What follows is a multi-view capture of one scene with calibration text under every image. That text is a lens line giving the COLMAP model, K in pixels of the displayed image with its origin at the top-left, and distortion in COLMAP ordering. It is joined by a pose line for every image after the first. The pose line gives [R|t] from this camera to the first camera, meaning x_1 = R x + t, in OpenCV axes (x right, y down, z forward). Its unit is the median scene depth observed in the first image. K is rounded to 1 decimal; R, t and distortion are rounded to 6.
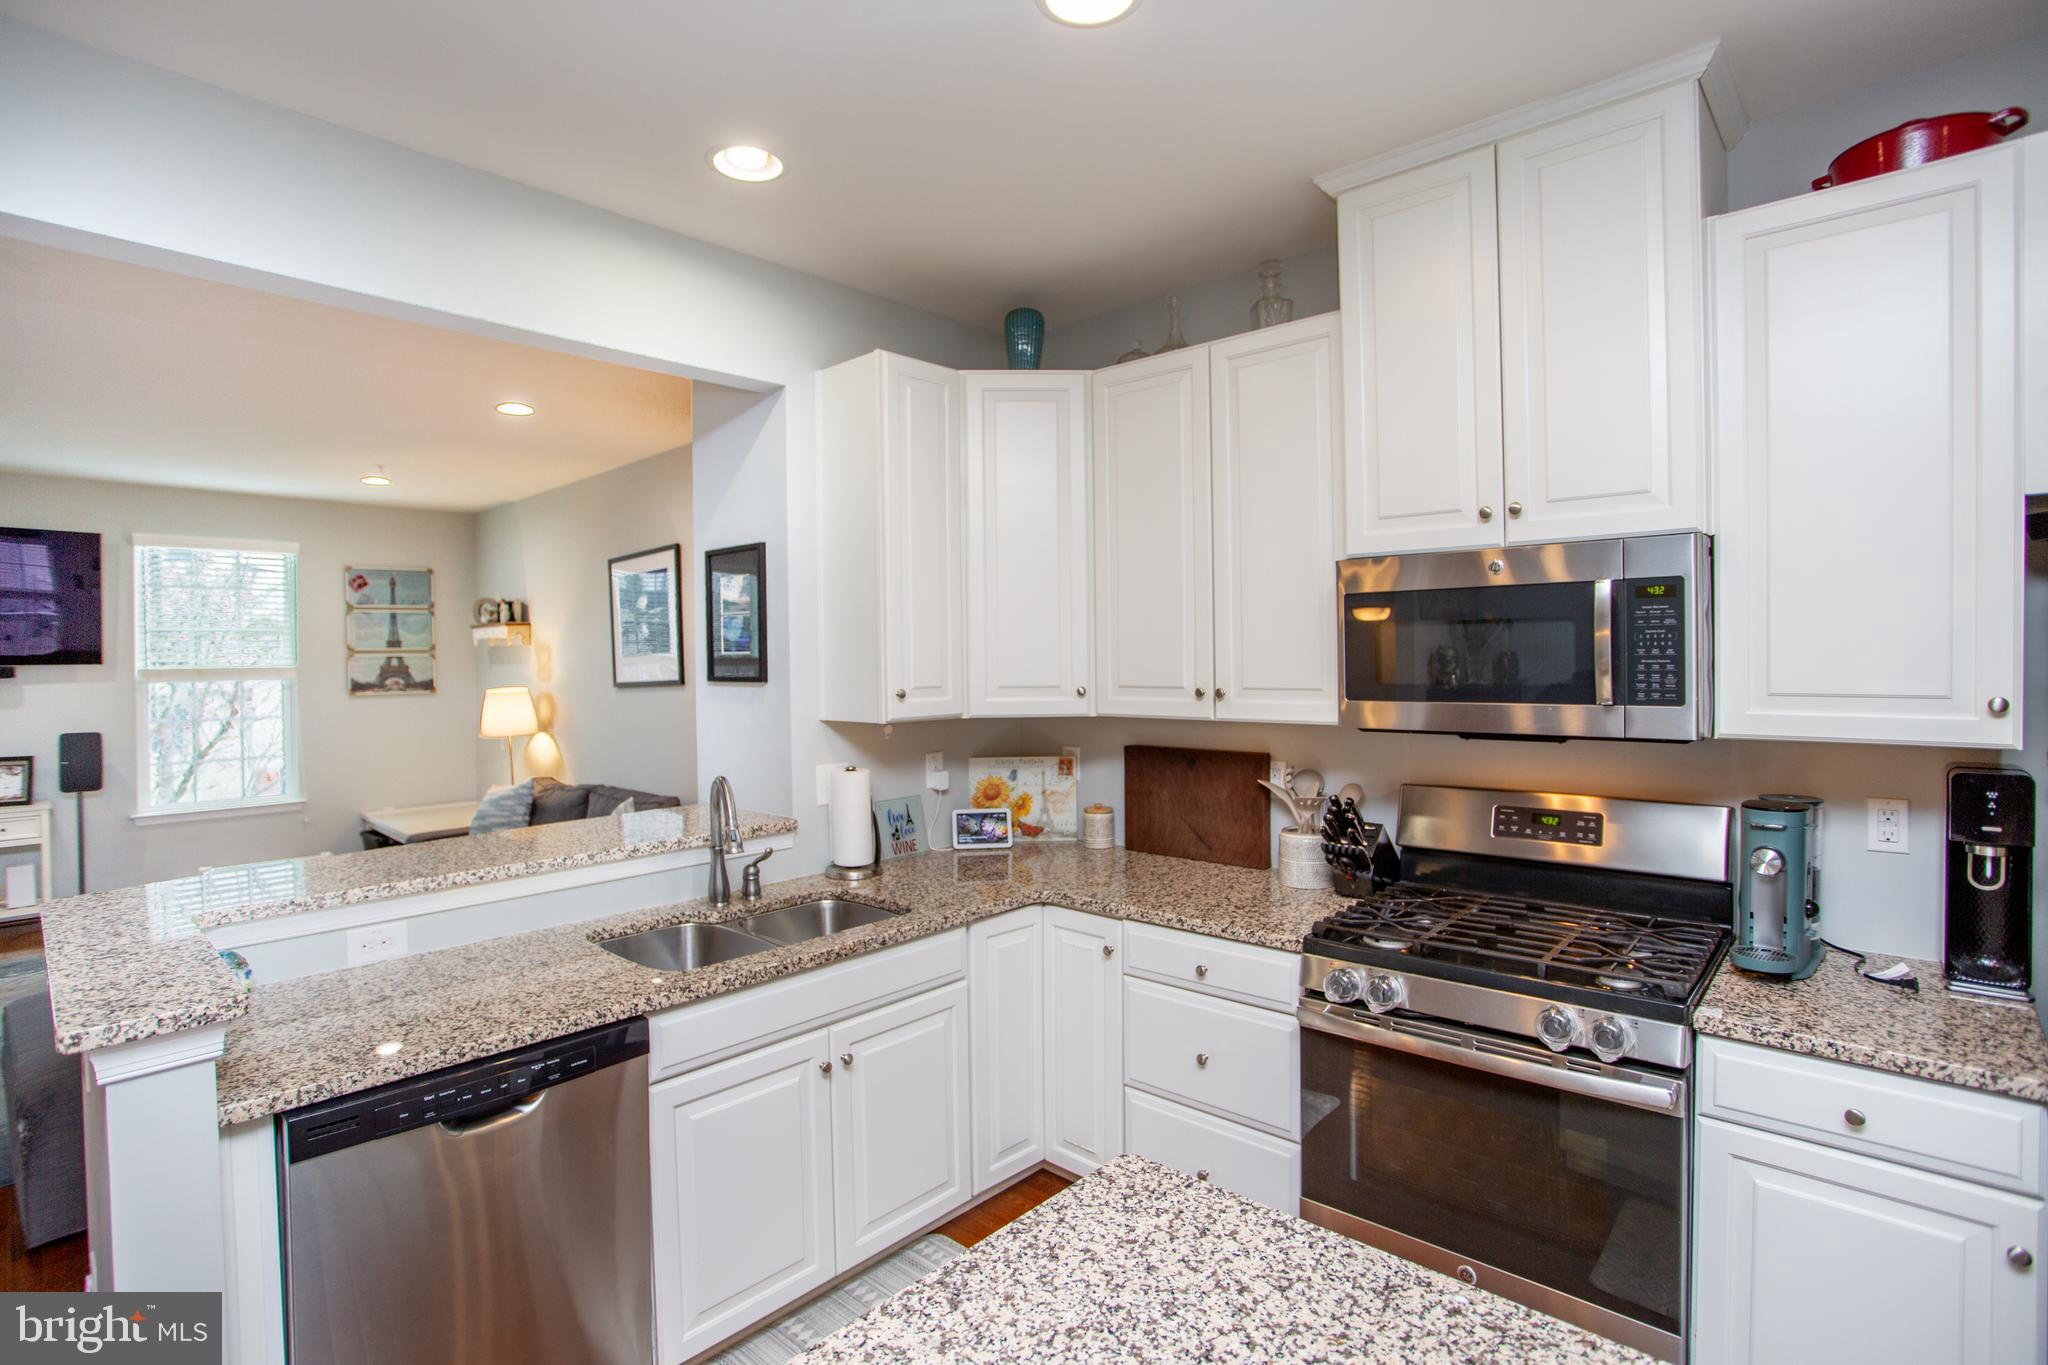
lens RADIAL K [[990.7, 0, 1014.8], [0, 990.7, 673.3], [0, 0, 1]] dist [-0.084283, 0.036067]
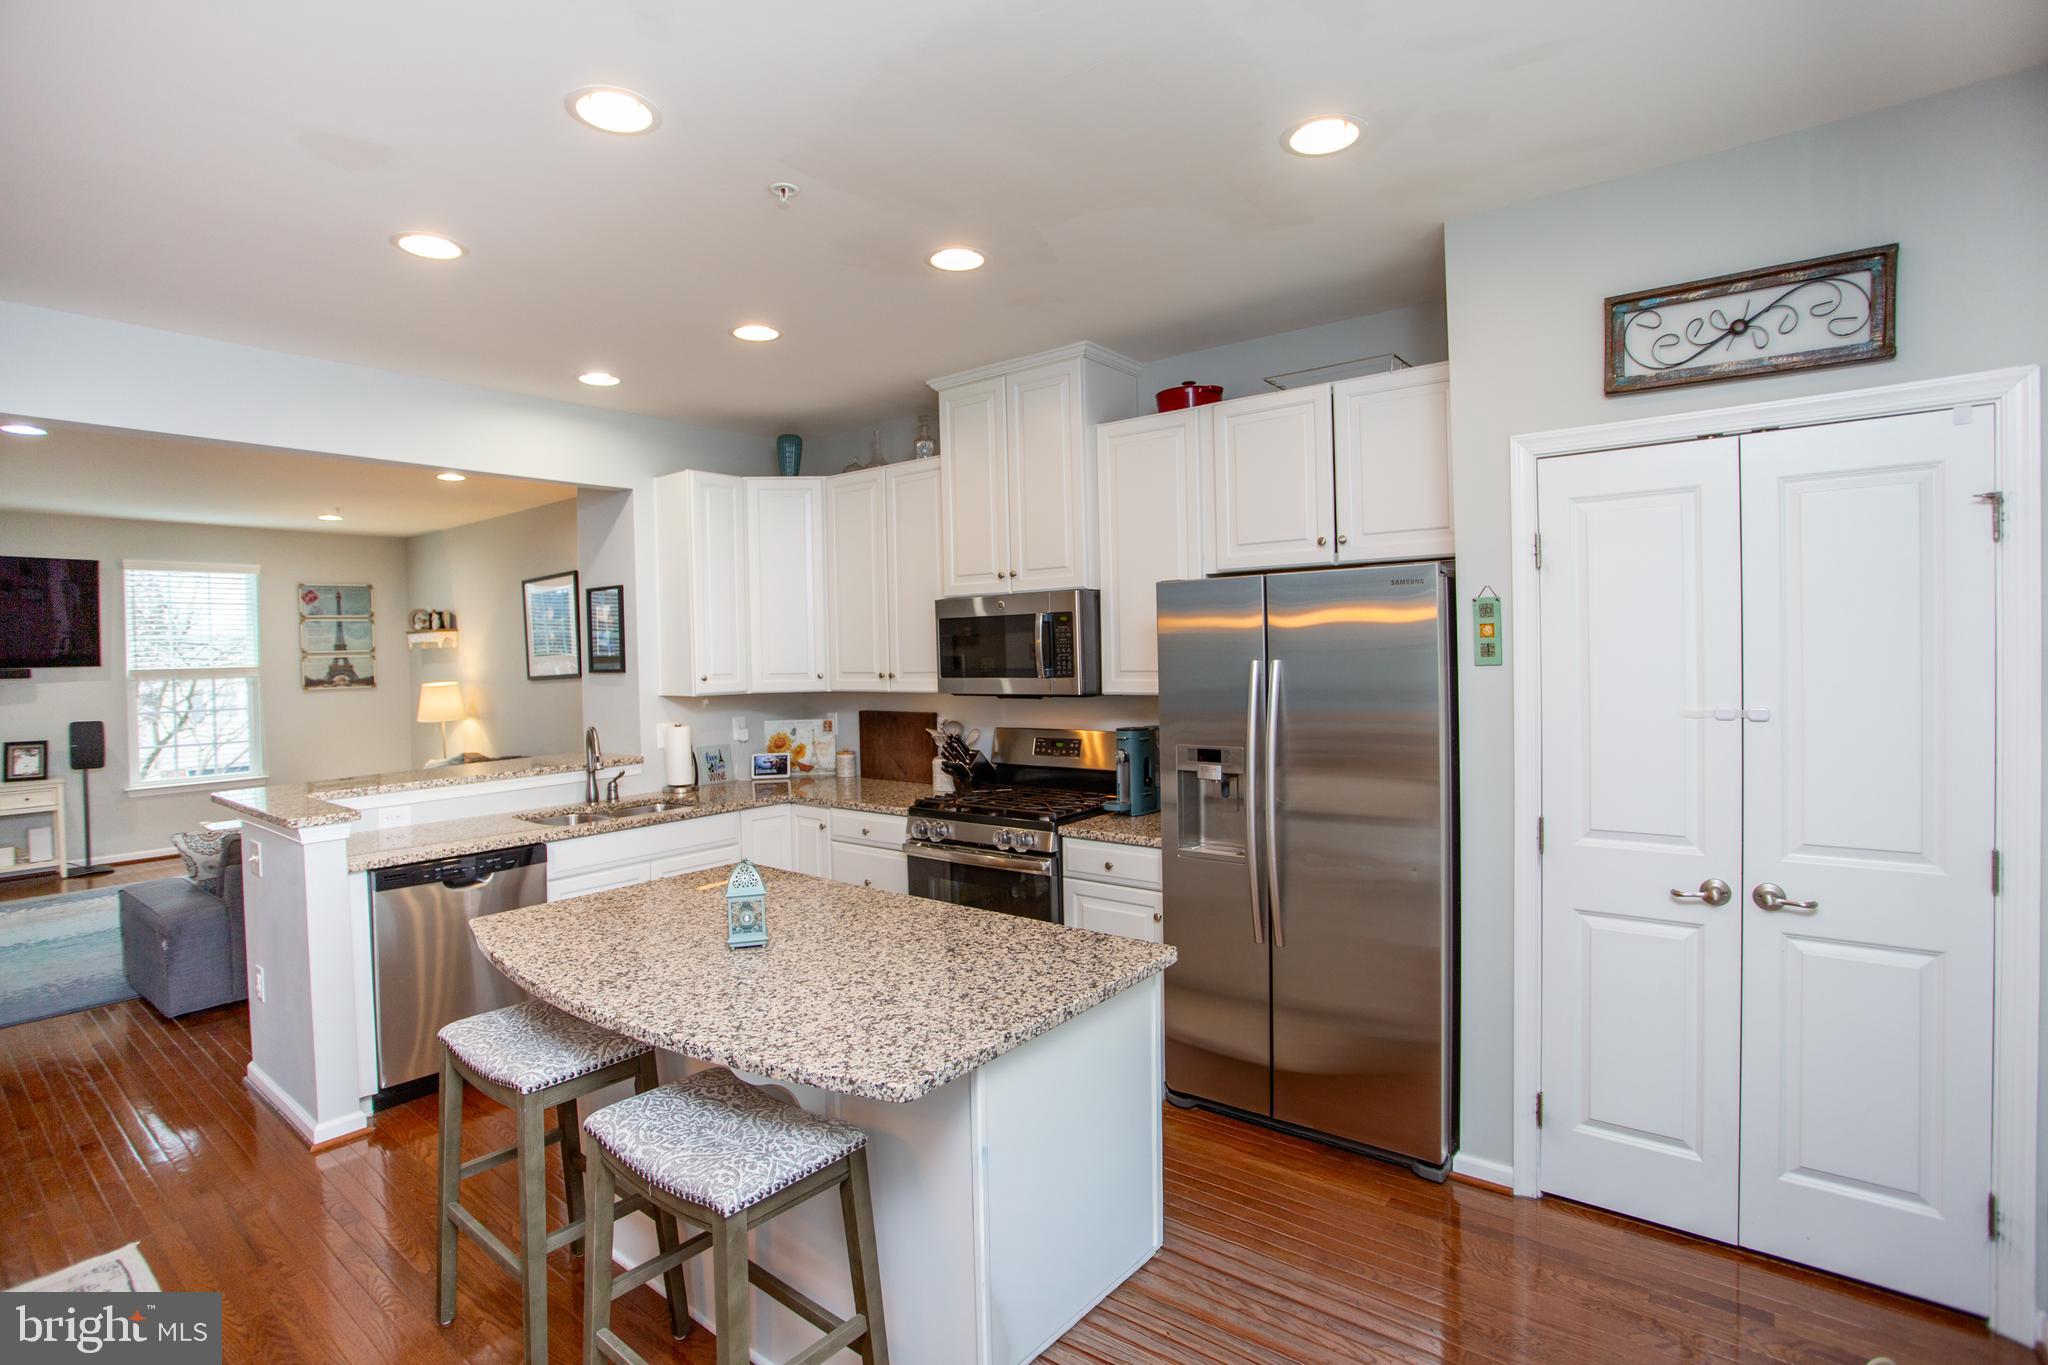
lens RADIAL K [[990.7, 0, 1014.8], [0, 990.7, 673.3], [0, 0, 1]] dist [-0.084283, 0.036067]
pose [[0.997142, -0.010243, 0.074851, 0.239049], [0.009796, 0.999932, 0.006341, 0.006256], [-0.074911, -0.005590, 0.997175, -0.579187]]
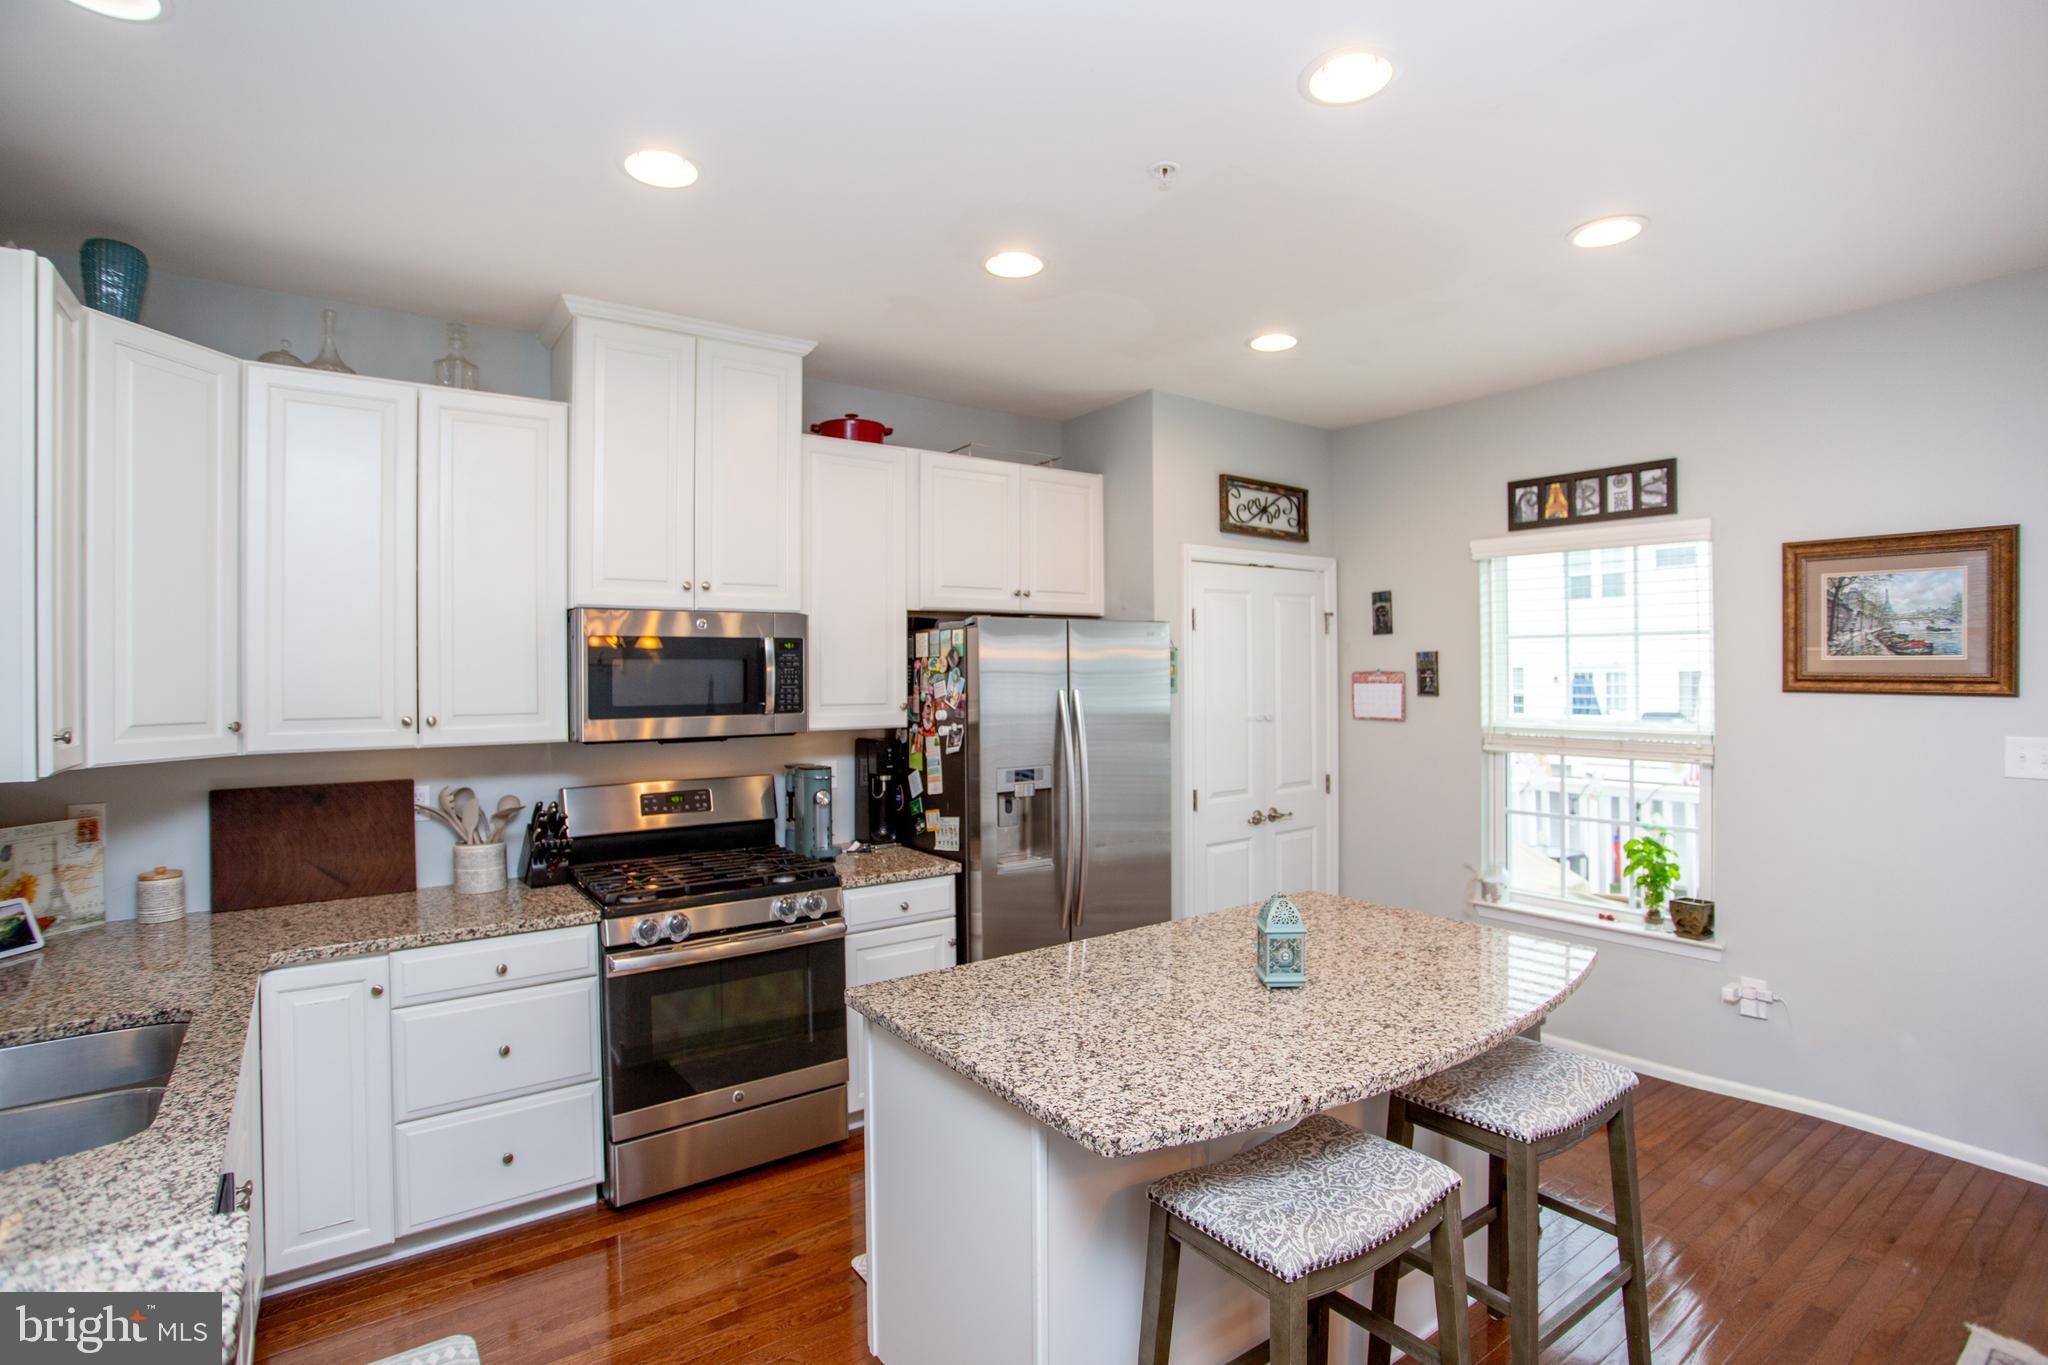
lens RADIAL K [[990.7, 0, 1014.8], [0, 990.7, 673.3], [0, 0, 1]] dist [-0.084283, 0.036067]
pose [[0.196703, 0.013040, 0.980376, -0.557238], [0.023619, 0.999558, -0.018034, 0.002191], [-0.980179, 0.026703, 0.196308, 0.151767]]
